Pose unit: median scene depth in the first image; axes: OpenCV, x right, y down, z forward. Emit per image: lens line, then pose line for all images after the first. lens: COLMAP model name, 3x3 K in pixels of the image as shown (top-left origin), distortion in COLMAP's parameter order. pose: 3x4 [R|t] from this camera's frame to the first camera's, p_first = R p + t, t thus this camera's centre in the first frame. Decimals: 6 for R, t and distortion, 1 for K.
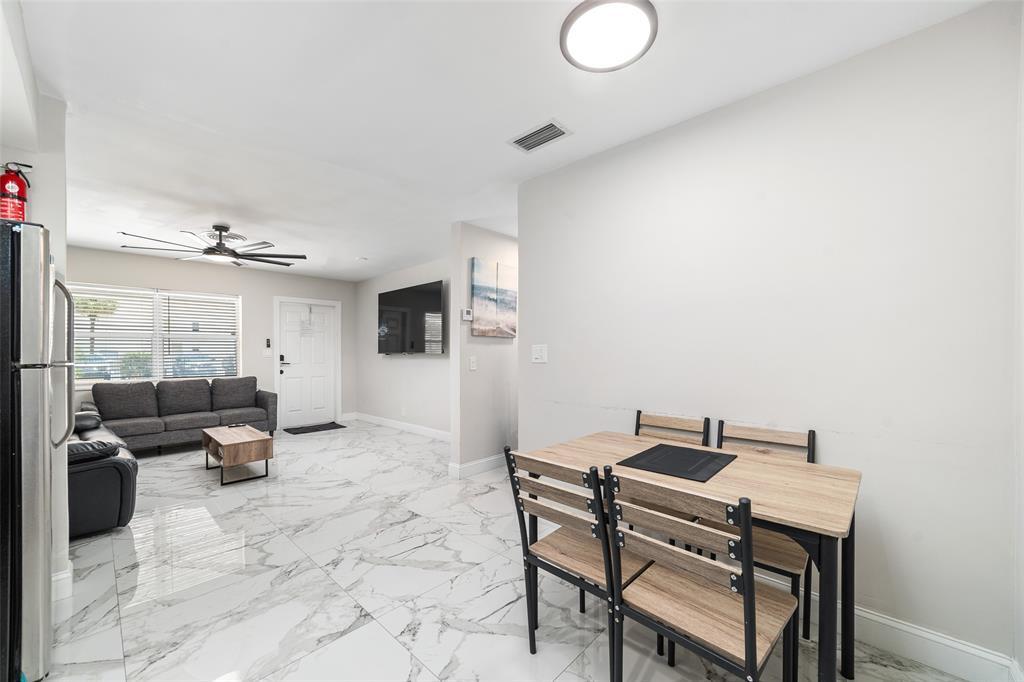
lens RADIAL K [[397.6, 0, 514.9], [0, 397.6, 355.3], [0, 0, 1]] dist [-0.018329, 0.005421]
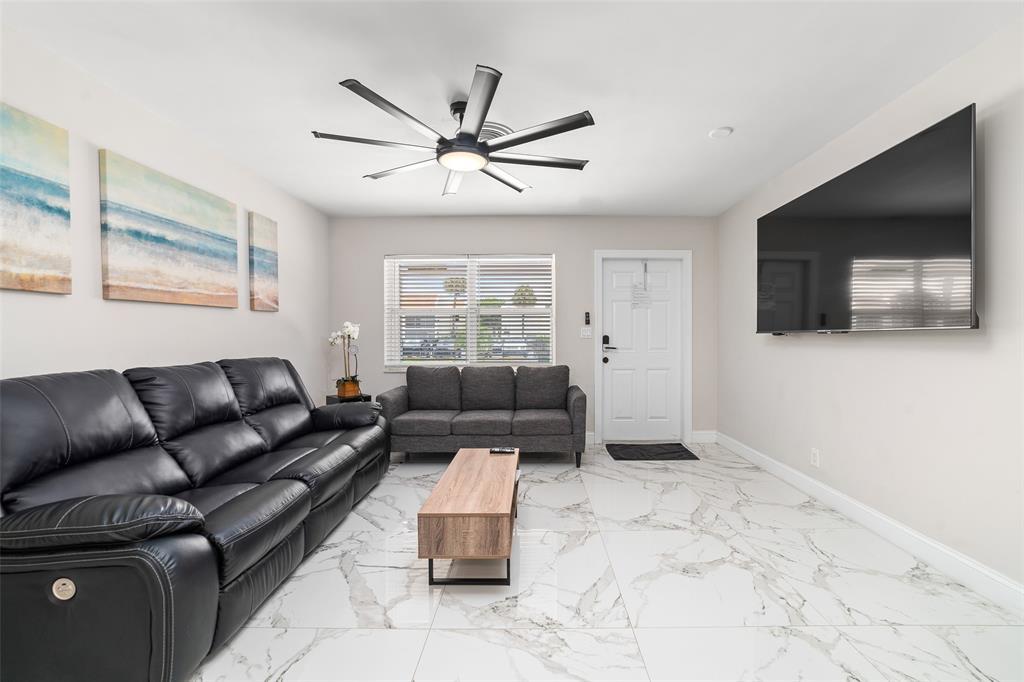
lens RADIAL K [[397.6, 0, 534.1], [0, 397.6, 337.2], [0, 0, 1]] dist [-0.018329, 0.005421]
pose [[0.673191, 0.004356, -0.739456, -0.254374], [-0.009631, 0.999949, -0.002877, 0.008421], [0.739406, 0.009059, 0.673199, 0.696514]]
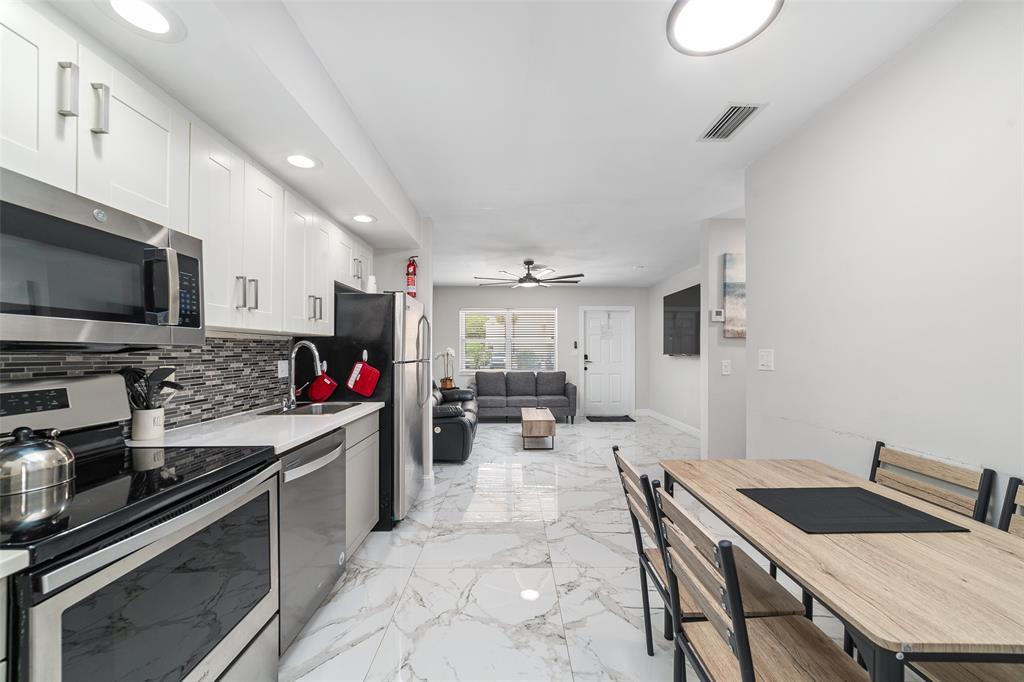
lens RADIAL K [[397.6, 0, 515.7], [0, 397.6, 349.5], [0, 0, 1]] dist [-0.018329, 0.005421]
pose [[0.687962, 0.003177, -0.725740, 0.228017], [-0.010410, 0.999931, -0.005490, -0.011627], [0.725672, 0.011332, 0.687947, 0.014294]]
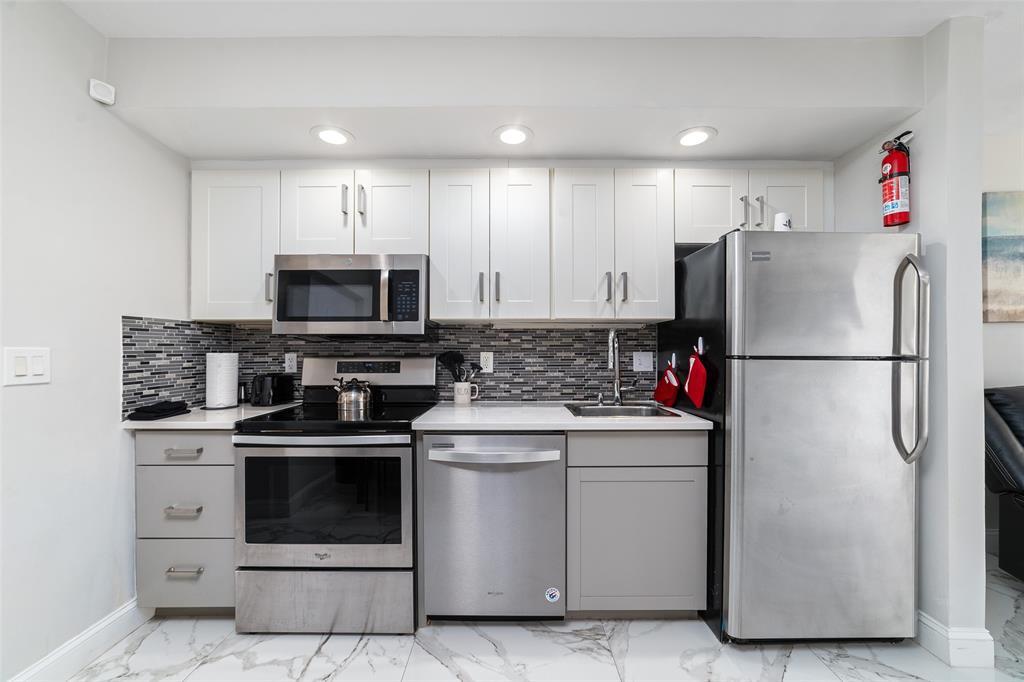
lens RADIAL K [[397.6, 0, 505.5], [0, 397.6, 349.9], [0, 0, 1]] dist [-0.018329, 0.005421]
pose [[-0.740015, 0.004232, -0.672577, 0.006801], [-0.004027, 0.999934, 0.010722, -0.000792], [0.672578, 0.010643, -0.739949, 0.494904]]
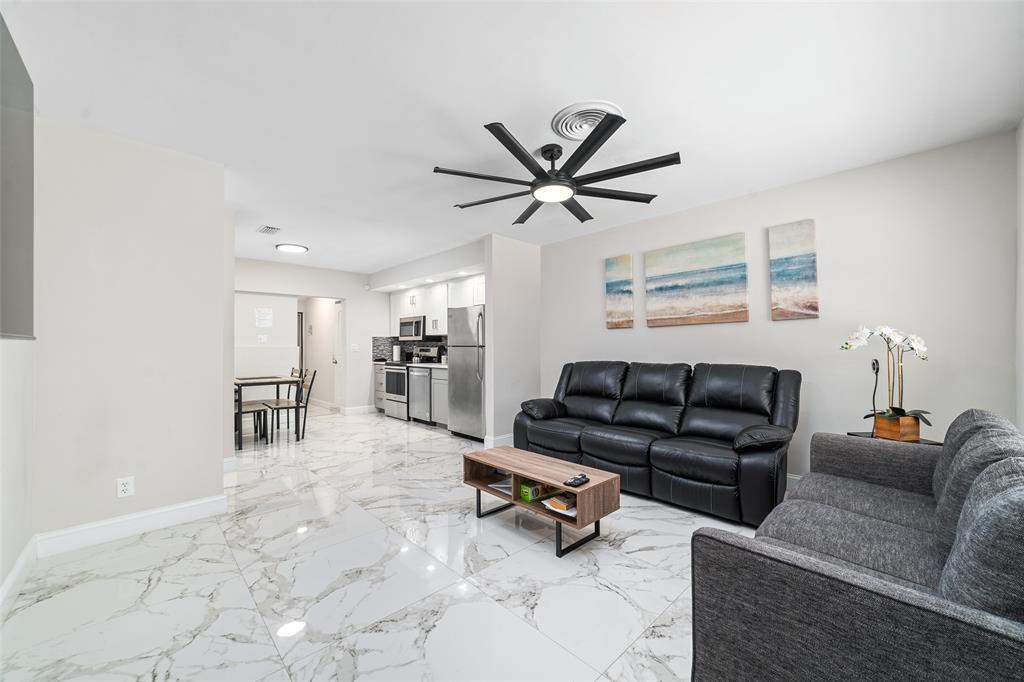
lens RADIAL K [[397.6, 0, 511.6], [0, 397.6, 343.0], [0, 0, 1]] dist [-0.018329, 0.005421]
pose [[-0.998005, 0.006375, 0.062807, -0.732667], [0.006424, 0.999979, 0.000572, 0.000251], [-0.062802, 0.000974, -0.998026, 1.691270]]
